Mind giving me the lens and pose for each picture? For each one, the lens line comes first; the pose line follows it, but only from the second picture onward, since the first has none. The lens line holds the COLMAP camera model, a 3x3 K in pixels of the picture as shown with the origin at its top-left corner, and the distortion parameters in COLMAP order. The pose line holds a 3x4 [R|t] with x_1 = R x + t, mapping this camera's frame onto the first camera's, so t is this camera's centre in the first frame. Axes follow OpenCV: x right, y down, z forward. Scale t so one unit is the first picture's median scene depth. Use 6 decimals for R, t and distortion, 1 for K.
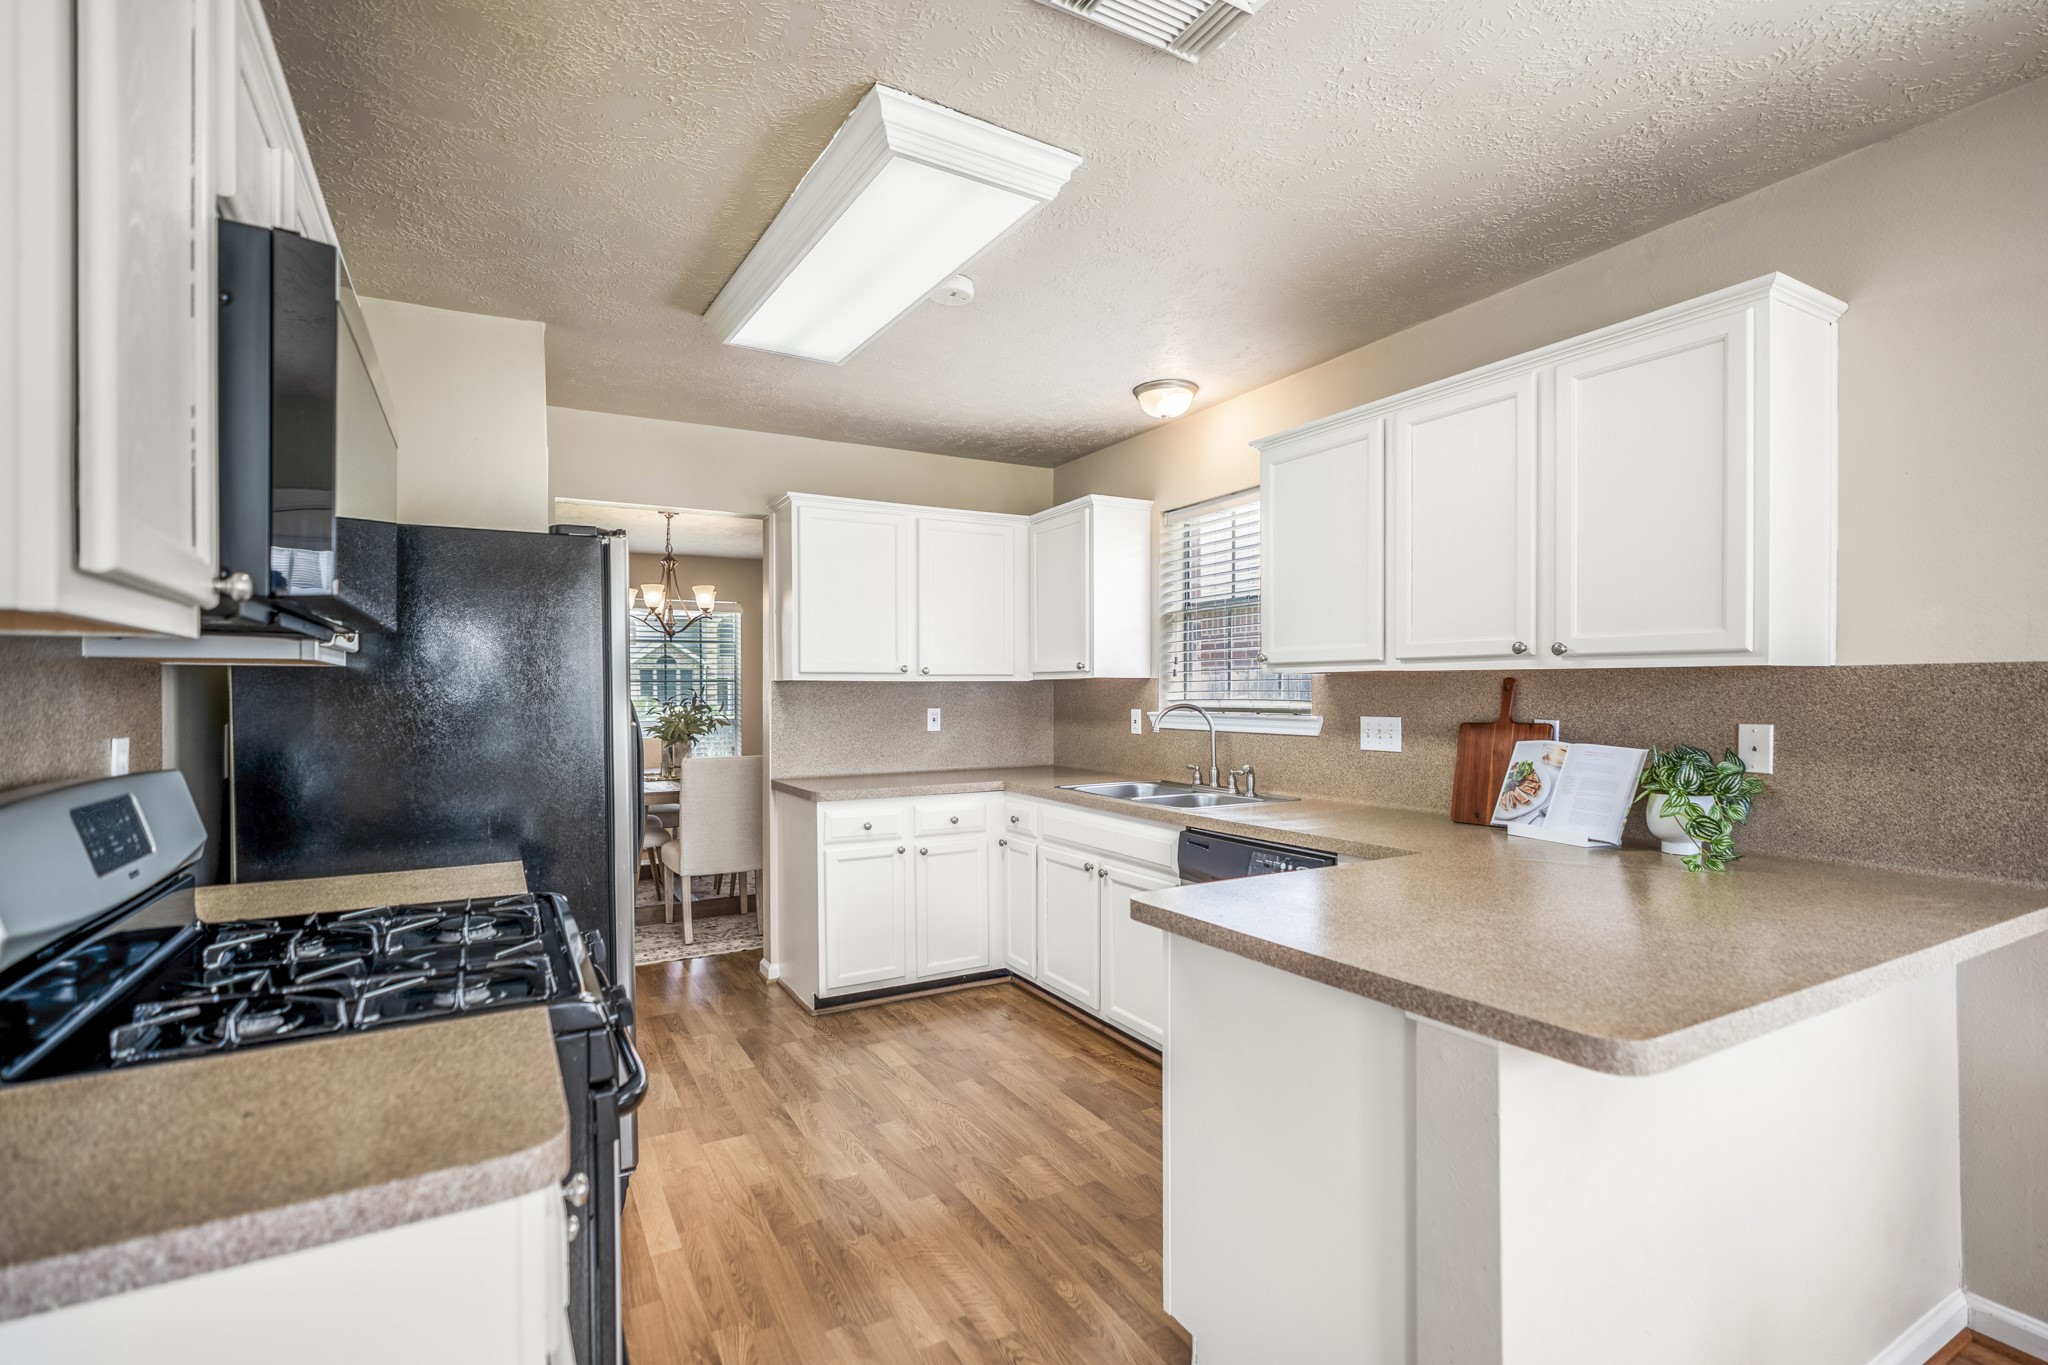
lens RADIAL K [[946.0, 0, 1030.1], [0, 946.0, 695.9], [0, 0, 1]] dist [-0.006766, 0.000984]
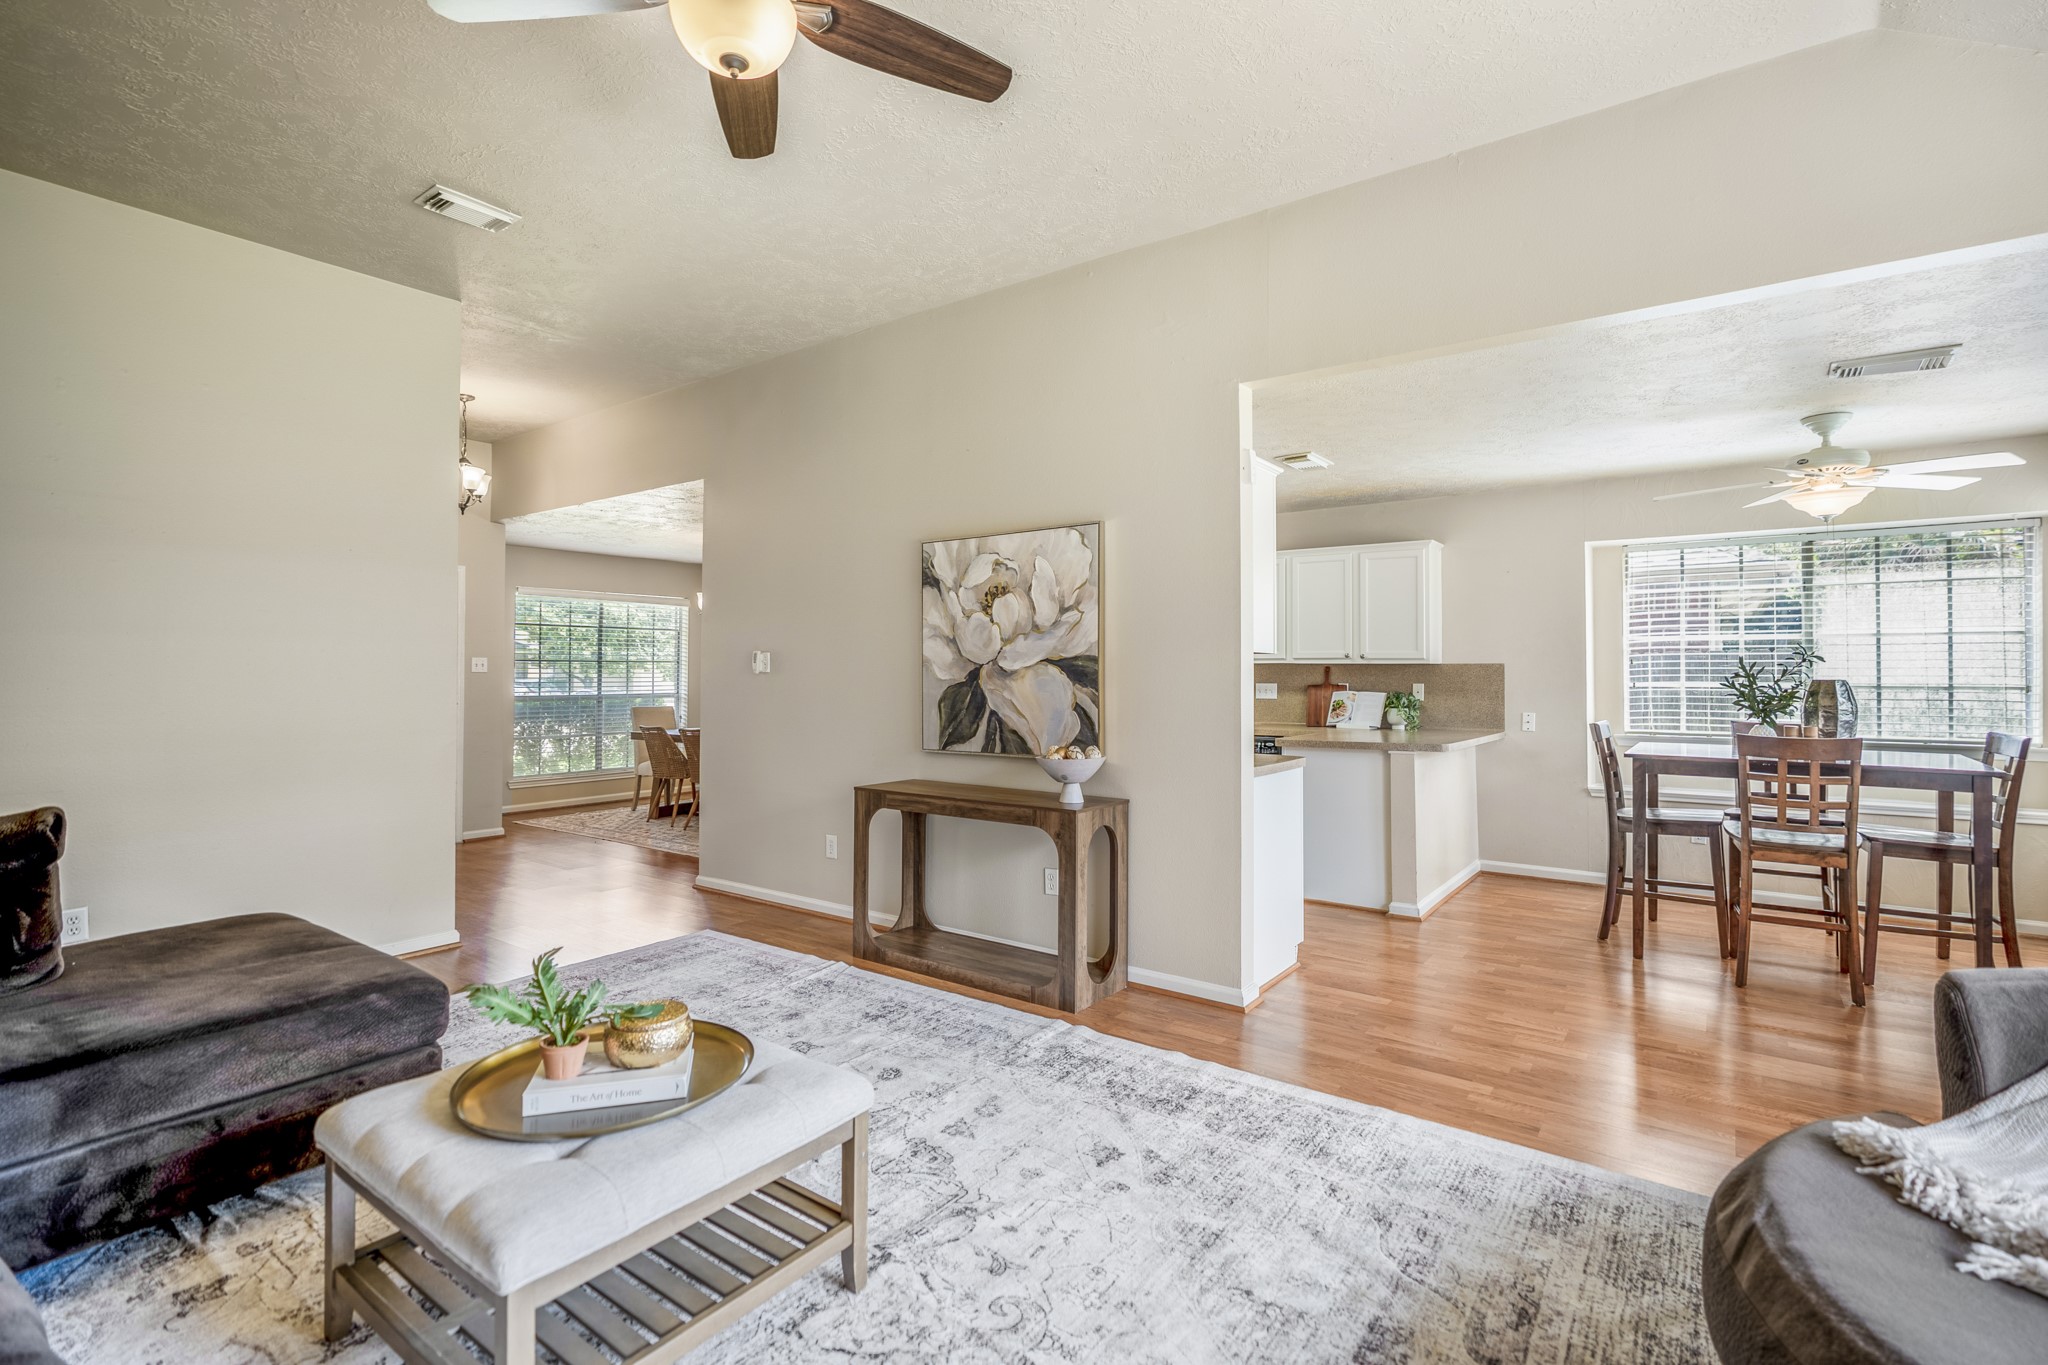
lens RADIAL K [[946.0, 0, 1022.6], [0, 946.0, 670.3], [0, 0, 1]] dist [-0.006766, 0.000984]
pose [[0.919502, 0.002756, 0.393075, -1.351747], [0.001264, 0.999950, -0.009967, 0.016326], [-0.393083, 0.009662, 0.919452, -1.074410]]
